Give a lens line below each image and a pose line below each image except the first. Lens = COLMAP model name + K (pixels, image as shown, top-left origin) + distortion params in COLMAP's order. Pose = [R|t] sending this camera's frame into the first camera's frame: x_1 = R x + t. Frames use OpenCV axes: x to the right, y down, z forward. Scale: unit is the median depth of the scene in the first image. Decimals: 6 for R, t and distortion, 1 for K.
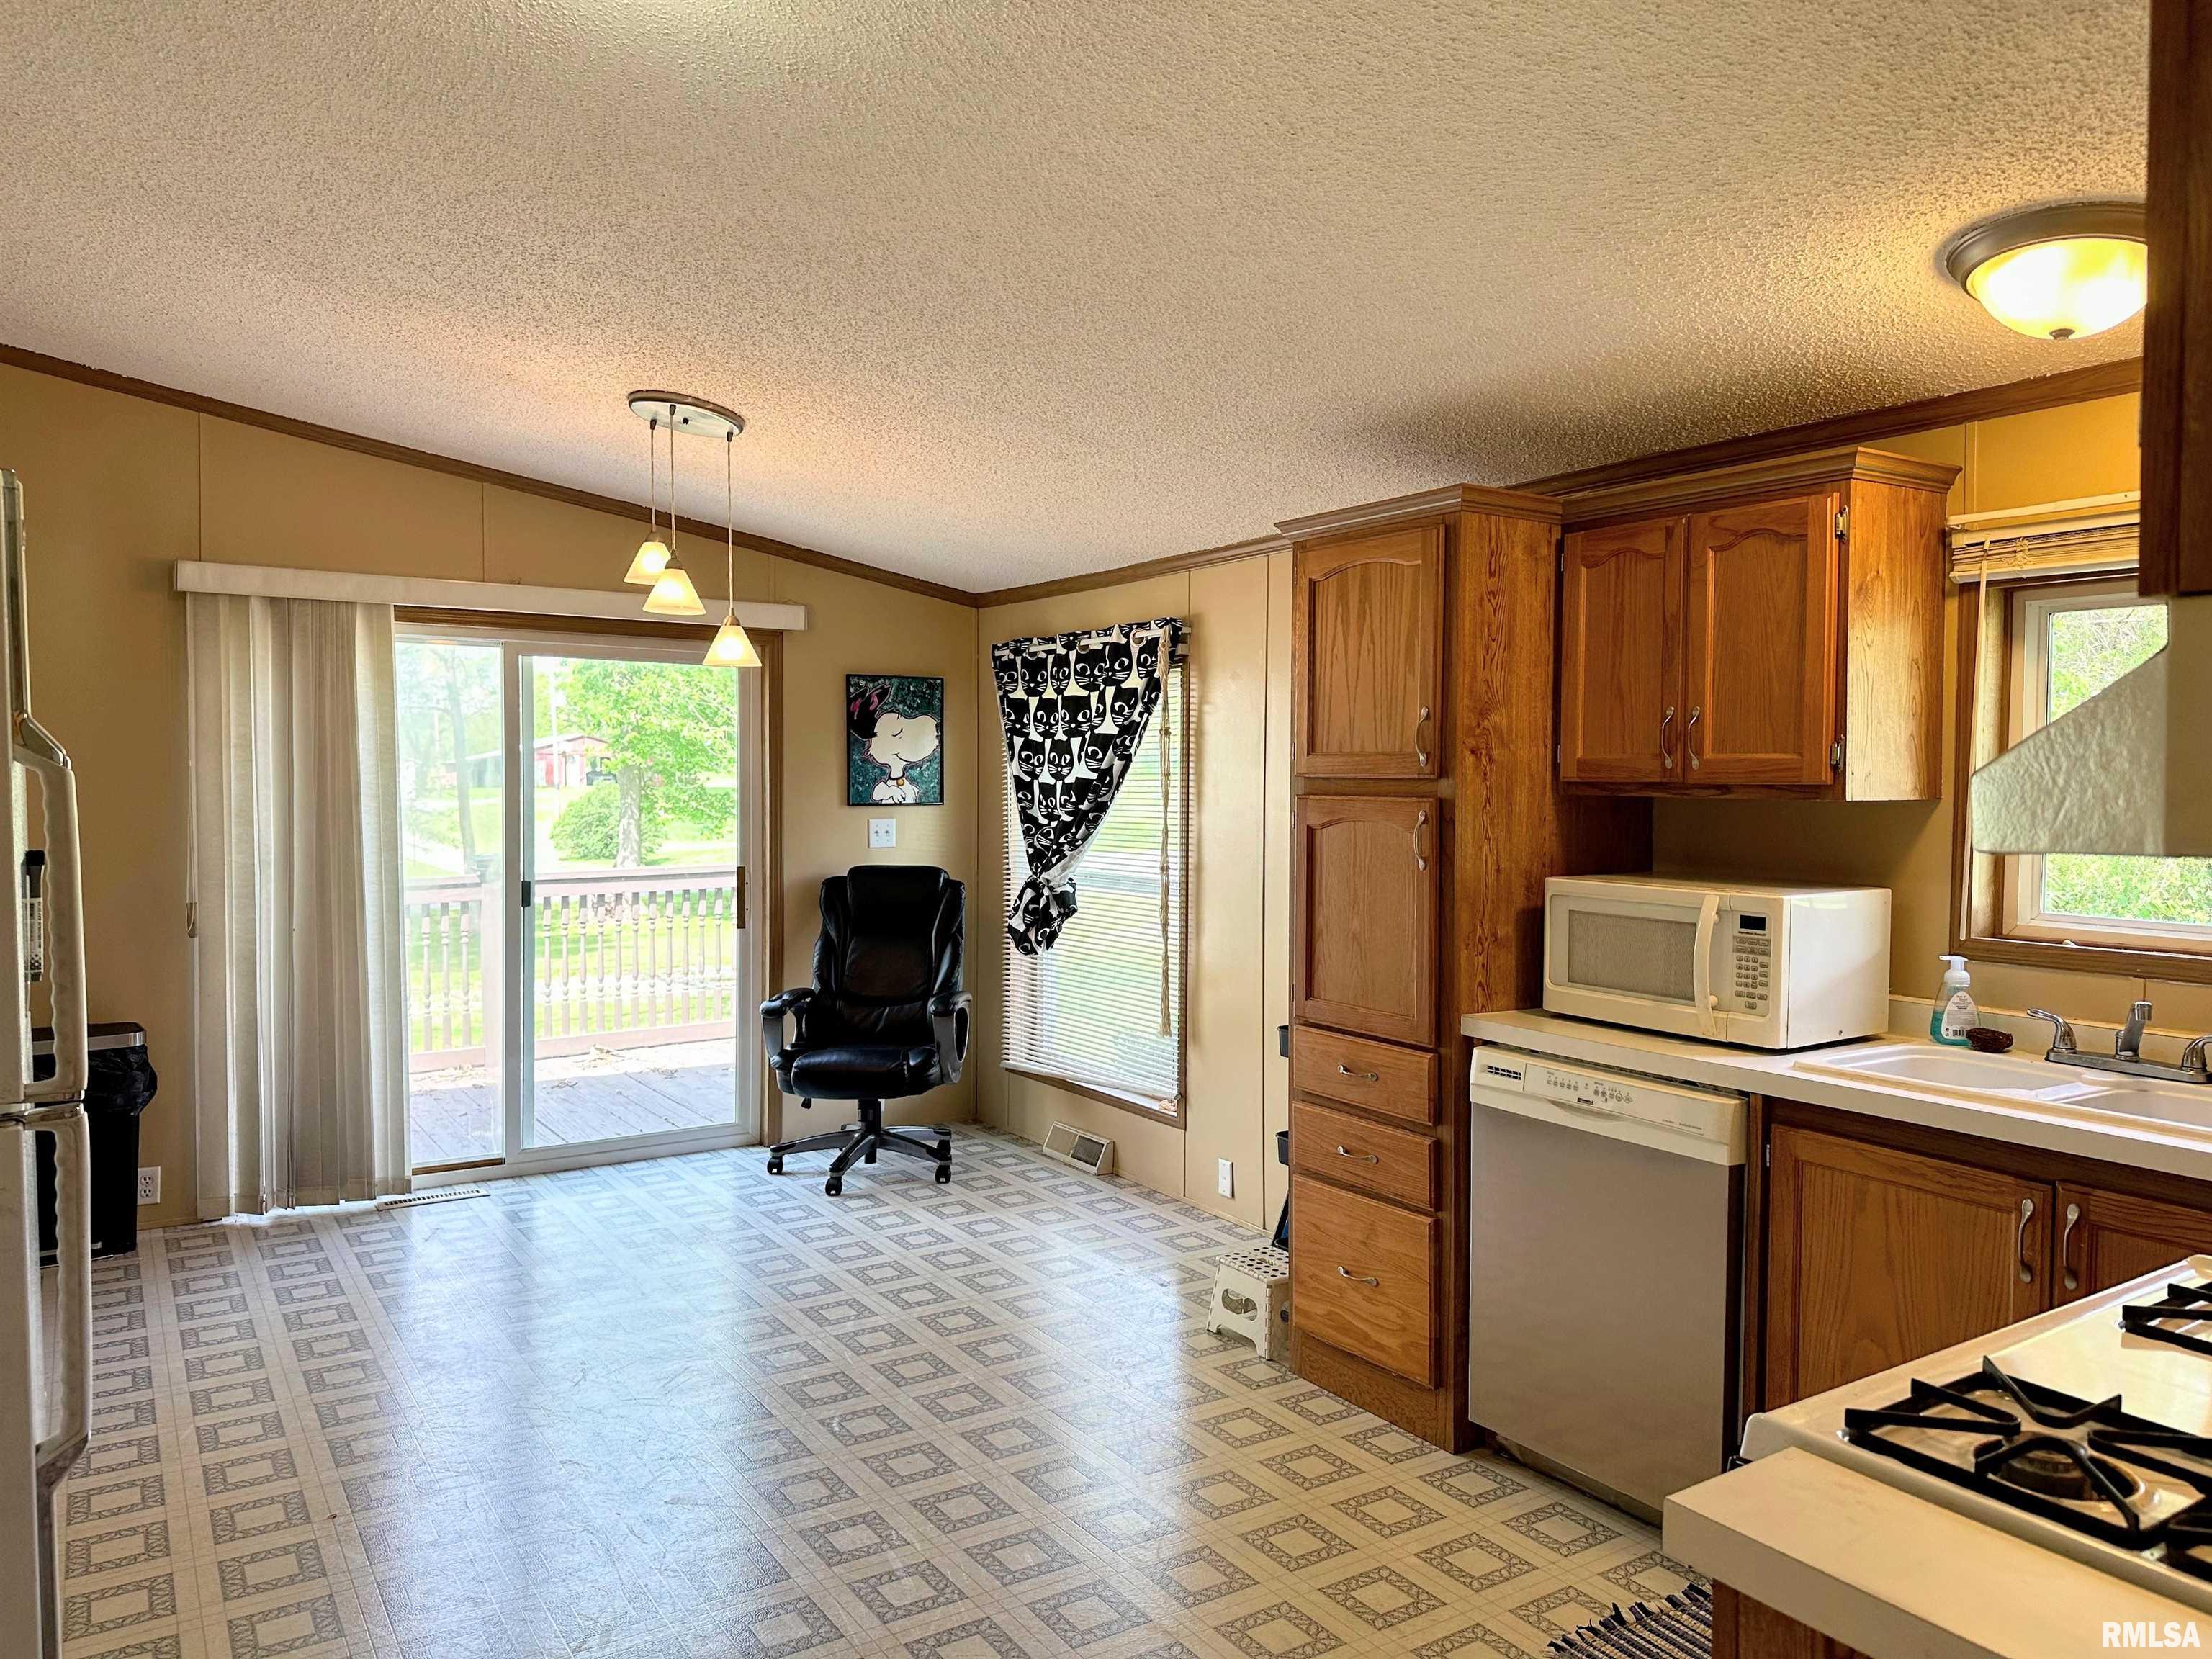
lens RADIAL K [[1537.5, 0, 1068.6], [0, 1537.5, 814.2], [0, 0, 1]] dist [0.038803, -0.050048]
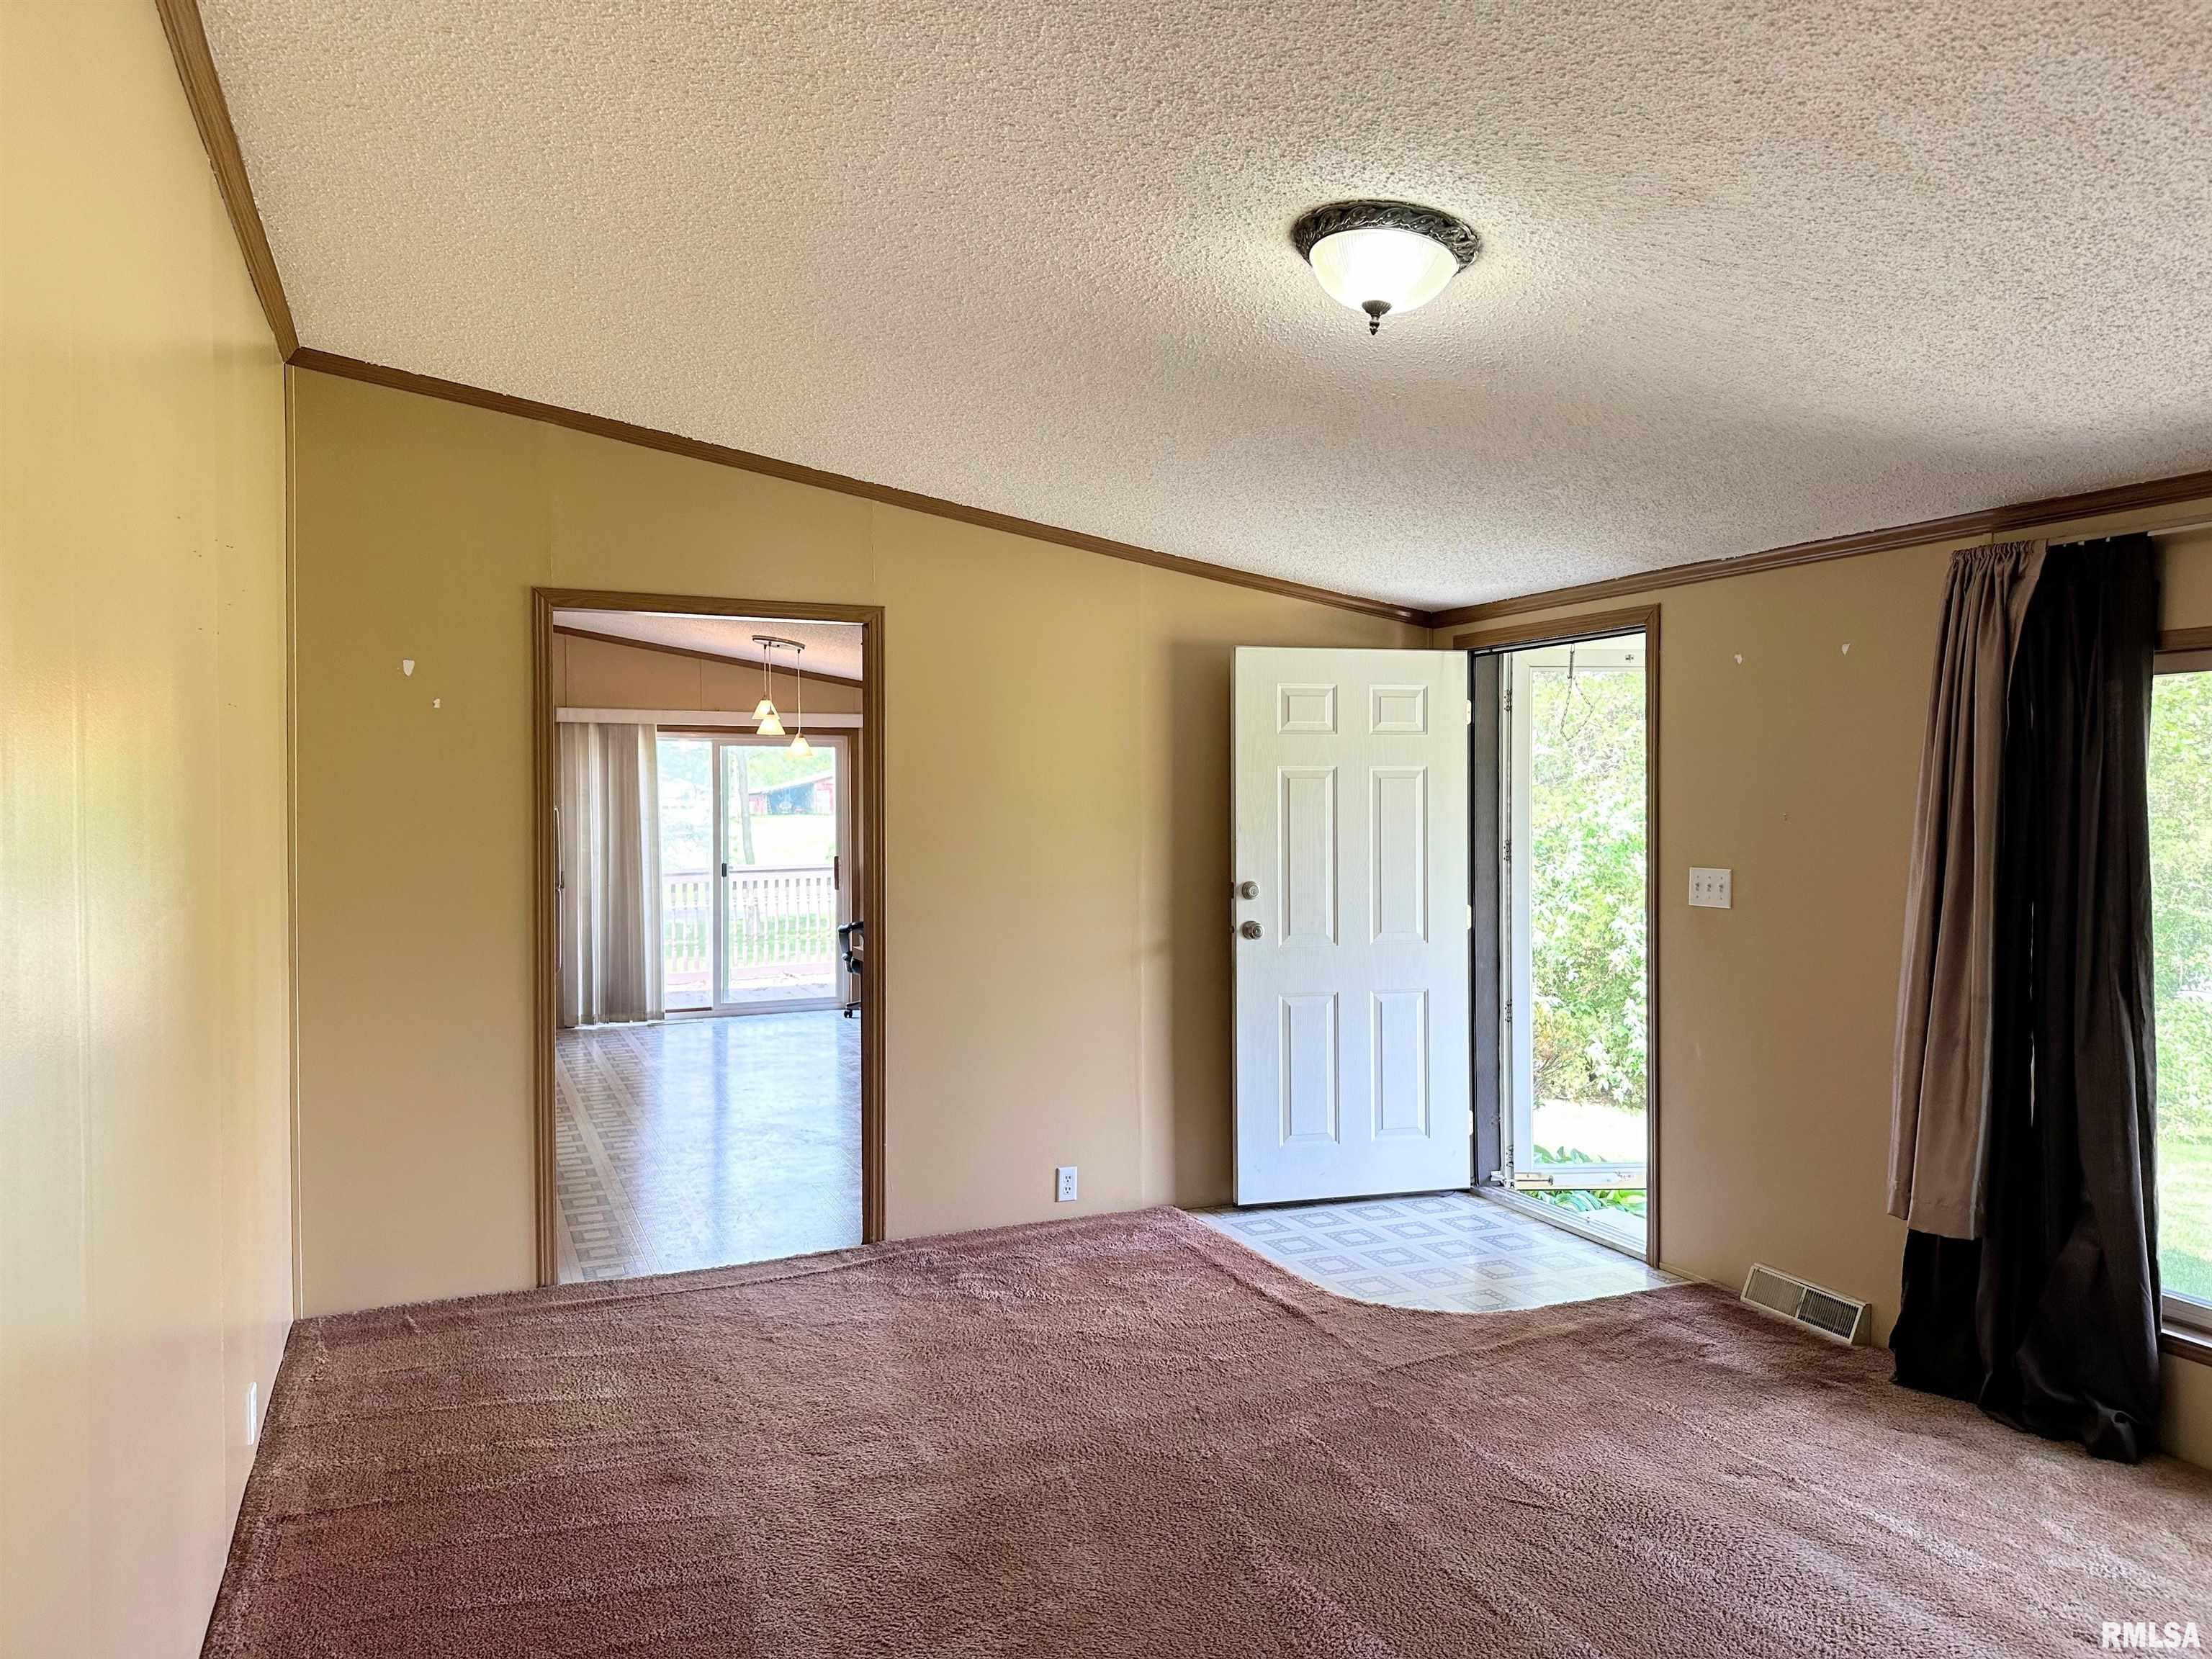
lens RADIAL K [[1537.5, 0, 1128.4], [0, 1537.5, 793.8], [0, 0, 1]] dist [0.038803, -0.050048]
pose [[0.990031, -0.009459, -0.140531, 0.452013], [0.005980, 0.999666, -0.025153, 0.008771], [0.140722, 0.024061, 0.989757, -0.895088]]
